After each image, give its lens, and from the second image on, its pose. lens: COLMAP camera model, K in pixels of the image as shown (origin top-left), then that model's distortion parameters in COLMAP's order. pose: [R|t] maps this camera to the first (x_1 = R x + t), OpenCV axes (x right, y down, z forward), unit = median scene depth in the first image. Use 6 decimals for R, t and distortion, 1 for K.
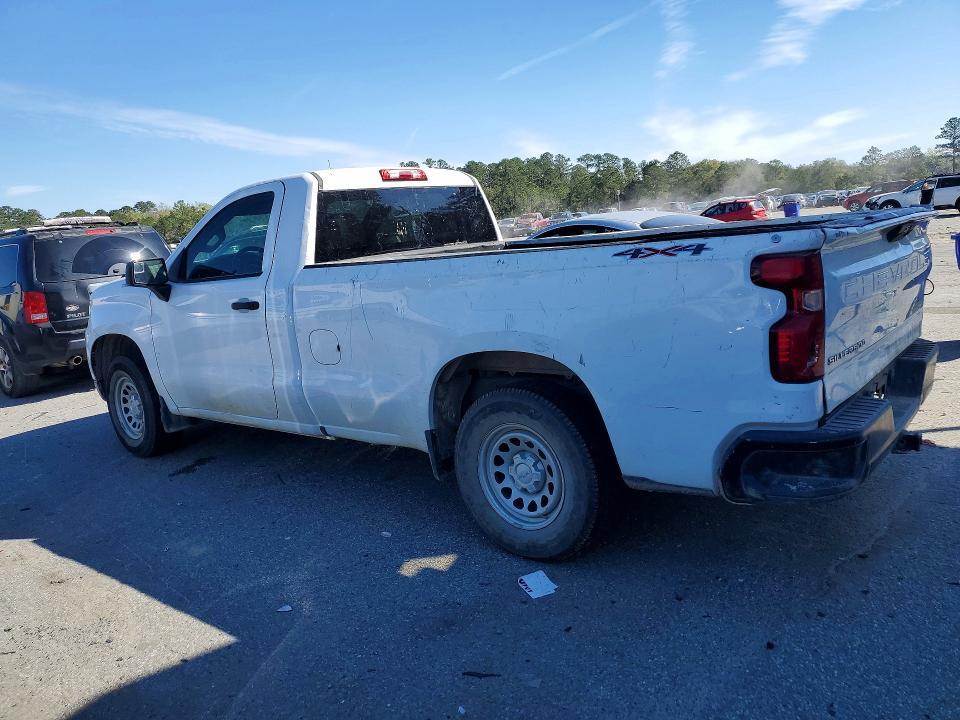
lens RADIAL K [[736.3, 0, 480.0], [0, 736.3, 360.0], [0, 0, 1]] dist [0.003689, 0.000635]
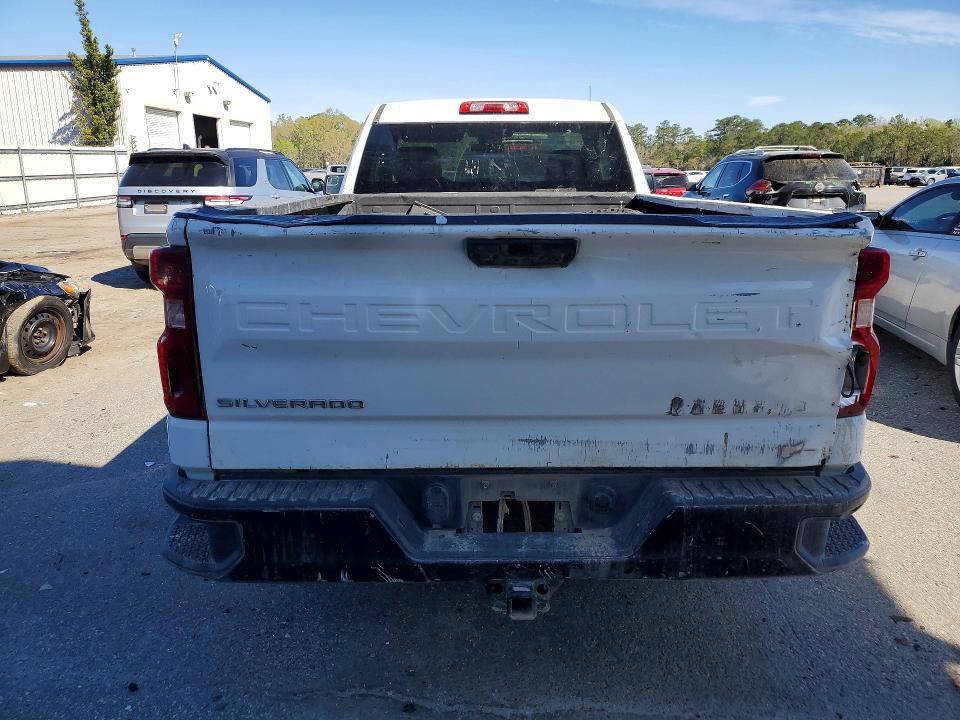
lens RADIAL K [[736.3, 0, 480.0], [0, 736.3, 360.0], [0, 0, 1]] dist [0.003689, 0.000635]
pose [[0.622558, 0.274516, -0.732845, 0.622240], [-0.191881, 0.961416, 0.197132, -0.123671], [0.758685, 0.017892, 0.651212, 0.387973]]
